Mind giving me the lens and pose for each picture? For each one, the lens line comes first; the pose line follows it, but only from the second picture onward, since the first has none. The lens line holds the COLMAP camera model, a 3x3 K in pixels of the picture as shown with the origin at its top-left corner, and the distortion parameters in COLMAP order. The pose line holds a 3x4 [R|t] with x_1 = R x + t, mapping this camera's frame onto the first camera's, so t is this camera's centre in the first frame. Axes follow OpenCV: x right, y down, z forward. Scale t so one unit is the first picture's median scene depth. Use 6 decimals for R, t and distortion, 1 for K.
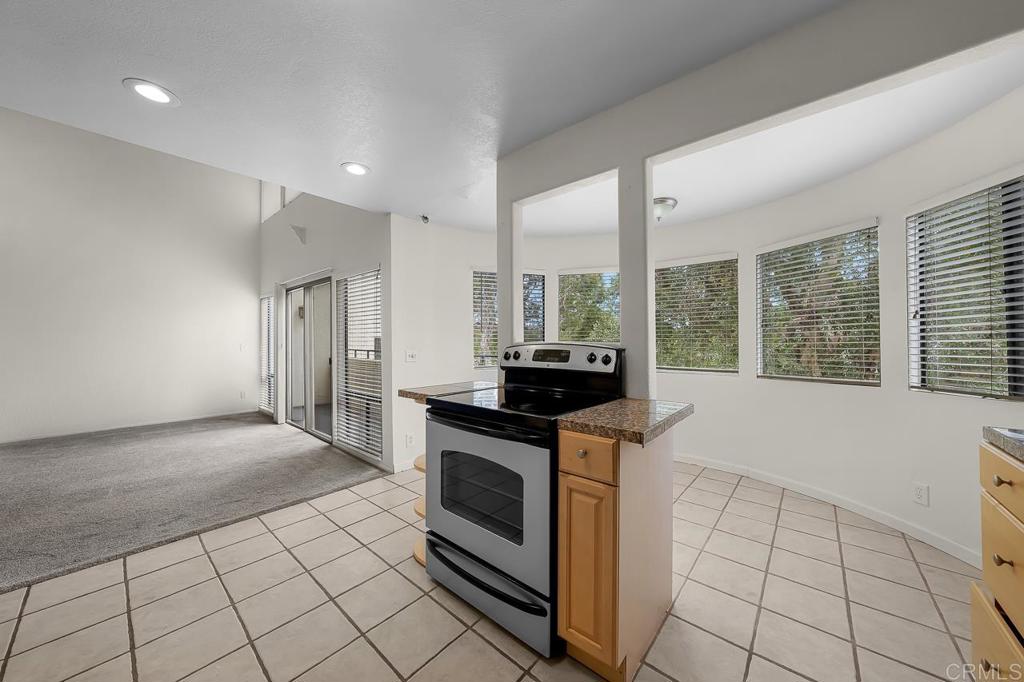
lens RADIAL K [[355.1, 0, 521.4], [0, 355.1, 340.6], [0, 0, 1]] dist [-0.002445, 0.000838]
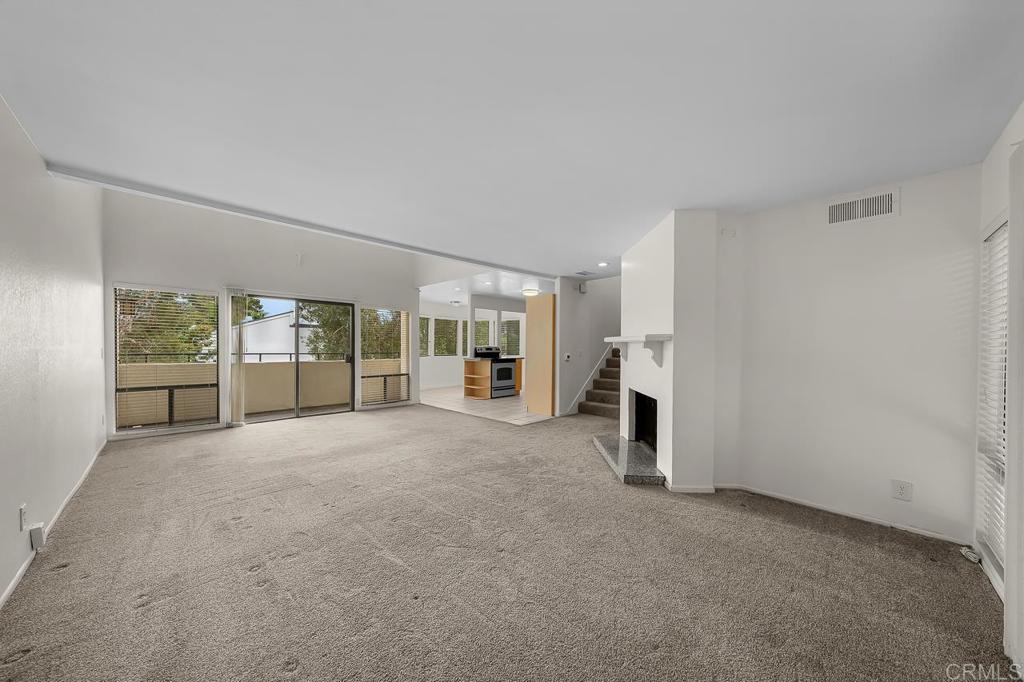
lens RADIAL K [[355.1, 0, 513.1], [0, 355.1, 341.2], [0, 0, 1]] dist [-0.002445, 0.000838]
pose [[0.071630, 0.002735, 0.997428, -4.084603], [-0.013688, 0.999905, -0.001759, -0.049322], [-0.997337, -0.013527, 0.071660, 0.371793]]
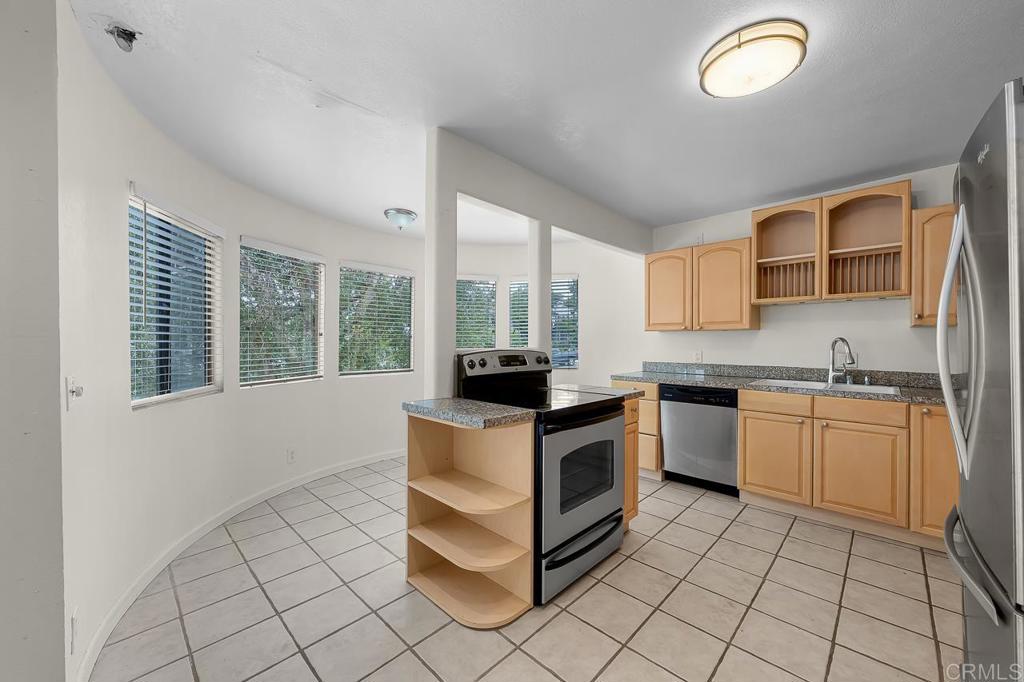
lens RADIAL K [[390.7, 0, 513.8], [0, 390.7, 342.0], [0, 0, 1]] dist [-0.000921, -0.000400]
pose [[0.058704, 0.003194, 0.998270, -1.084017], [-0.008741, 0.999958, -0.002685, -0.011505], [-0.998237, -0.008569, 0.058730, 0.885262]]
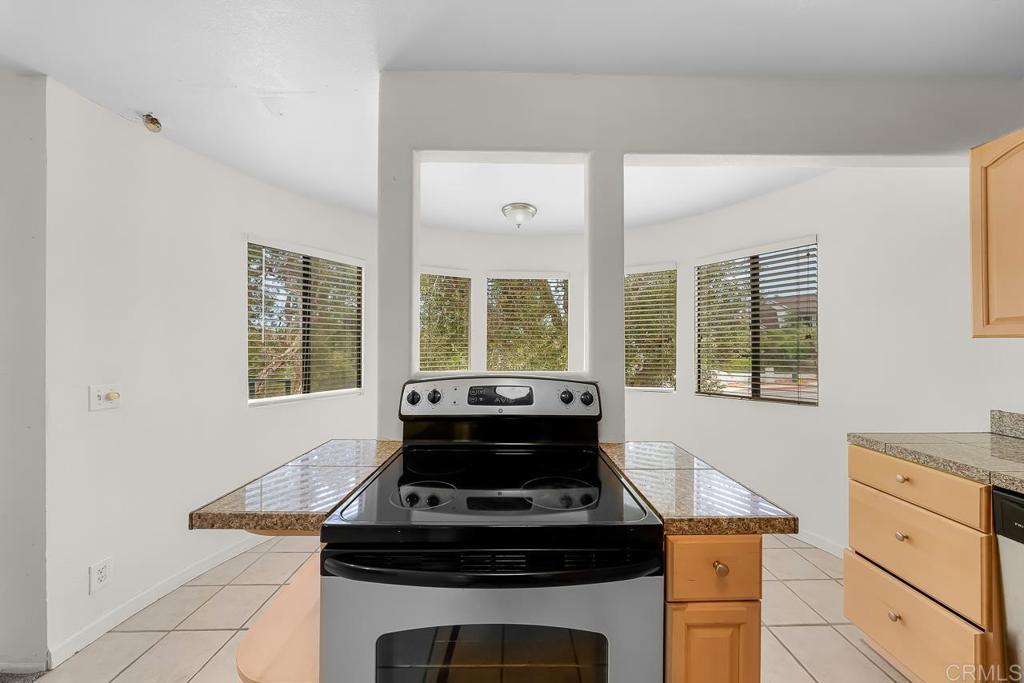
lens RADIAL K [[355.1, 0, 508.4], [0, 355.1, 341.1], [0, 0, 1]] dist [-0.002445, 0.000838]
pose [[0.759875, 0.008731, 0.650011, -0.332574], [-0.009455, 0.999952, -0.002378, -0.057389], [-0.650001, -0.004339, 0.759921, 0.456627]]
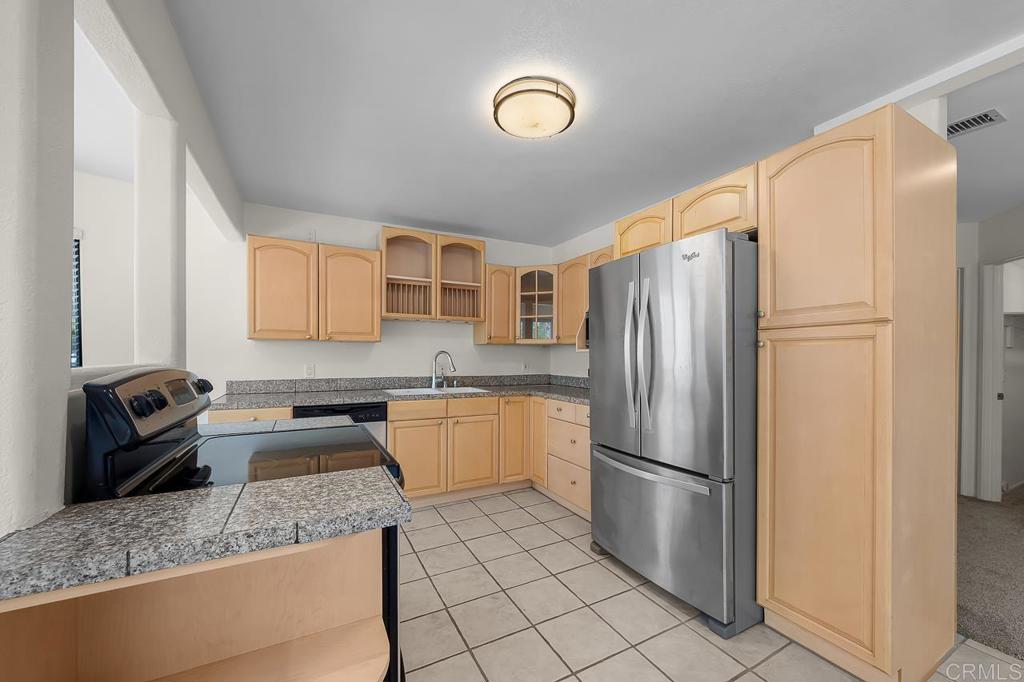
lens RADIAL K [[403.3, 0, 534.6], [0, 403.3, 354.5], [0, 0, 1]] dist [-0.004732, -0.000153]
pose [[-0.941051, -0.000265, 0.338265, -0.615450], [-0.003807, 0.999945, -0.009809, -0.009680], [-0.338243, -0.010518, -0.941000, 1.349804]]
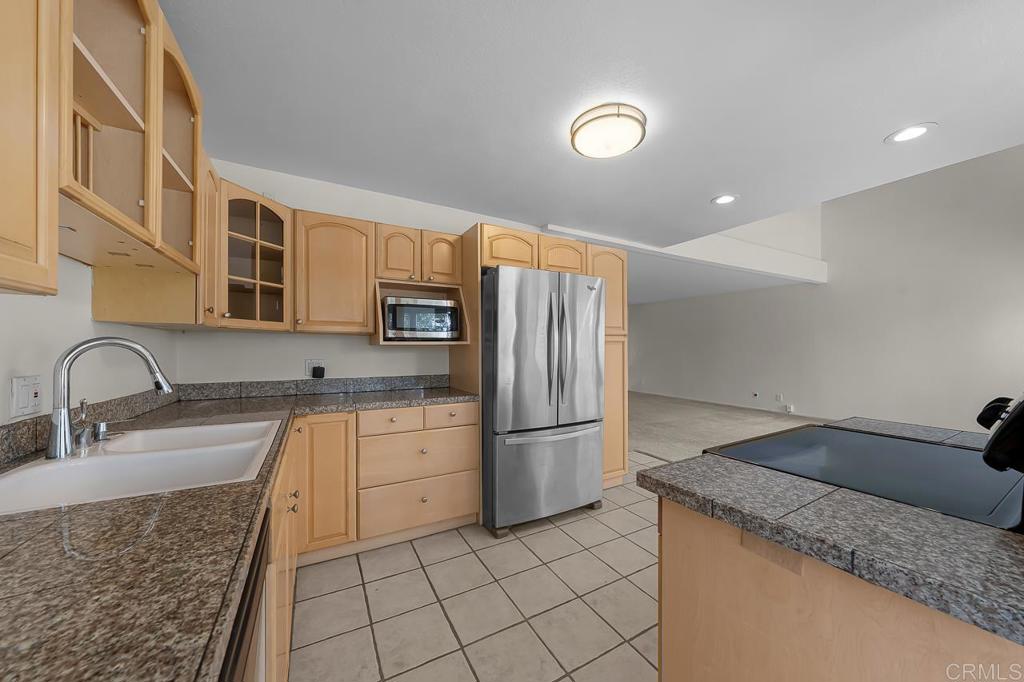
lens RADIAL K [[355.1, 0, 507.5], [0, 355.1, 349.0], [0, 0, 1]] dist [-0.002445, 0.000838]
pose [[-0.352400, 0.001682, -0.935848, 0.662602], [0.006174, 0.999981, -0.000527, -0.019637], [0.935829, -0.005964, -0.352404, 0.554609]]
